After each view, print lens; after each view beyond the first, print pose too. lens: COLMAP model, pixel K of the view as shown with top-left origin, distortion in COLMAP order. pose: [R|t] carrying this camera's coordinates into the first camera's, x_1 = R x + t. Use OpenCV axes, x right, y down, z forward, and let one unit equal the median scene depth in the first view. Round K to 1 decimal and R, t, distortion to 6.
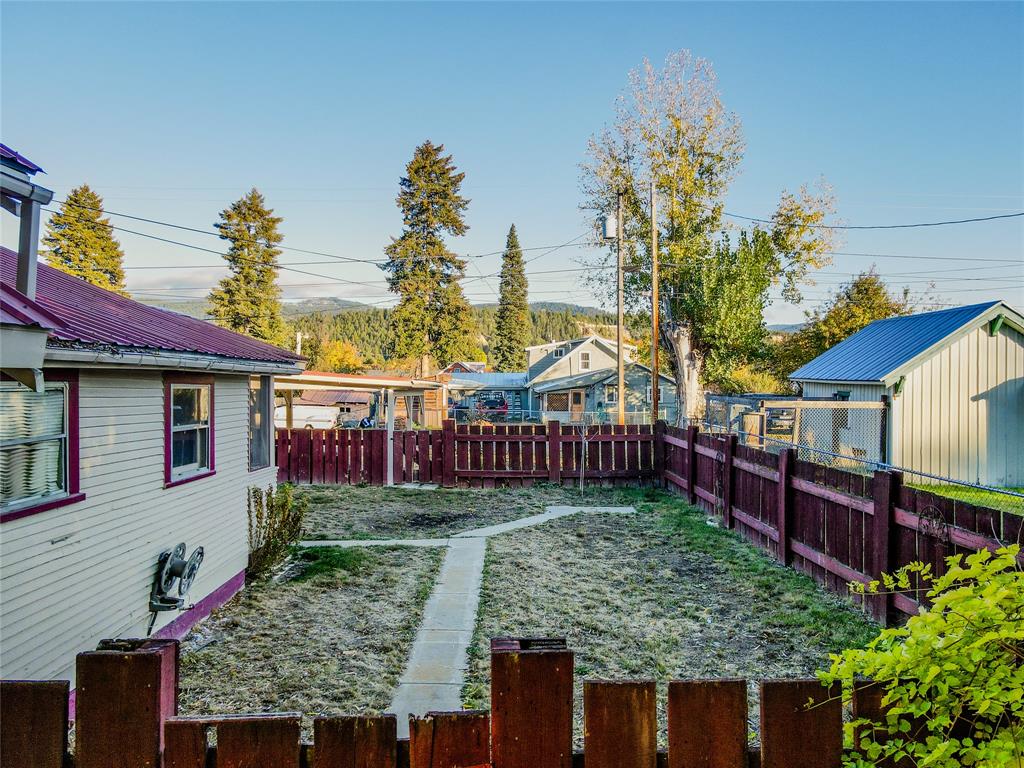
lens RADIAL K [[714.9, 0, 512.0], [0, 714.9, 384.0], [0, 0, 1]] dist [0.029149, 0.000373]
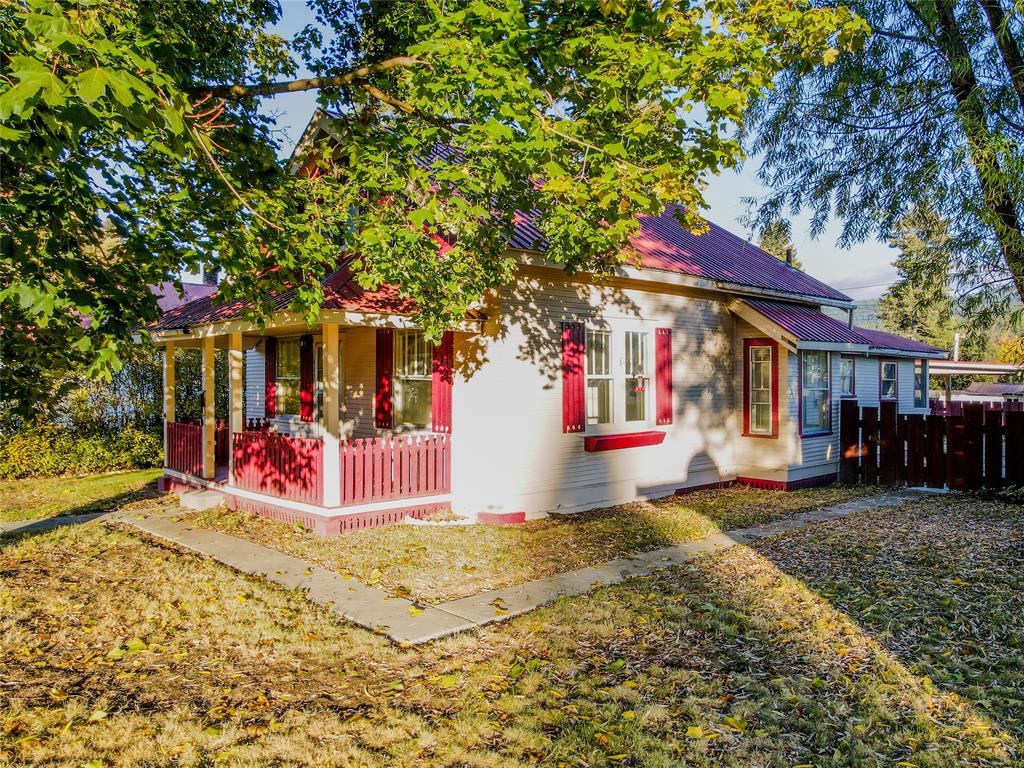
lens RADIAL K [[714.9, 0, 512.0], [0, 714.9, 384.0], [0, 0, 1]] dist [0.029149, 0.000373]
pose [[0.650258, 0.004639, -0.759699, 0.058294], [-0.006419, 0.999979, 0.000612, 0.008265], [0.759686, 0.004478, 0.650274, -0.156702]]
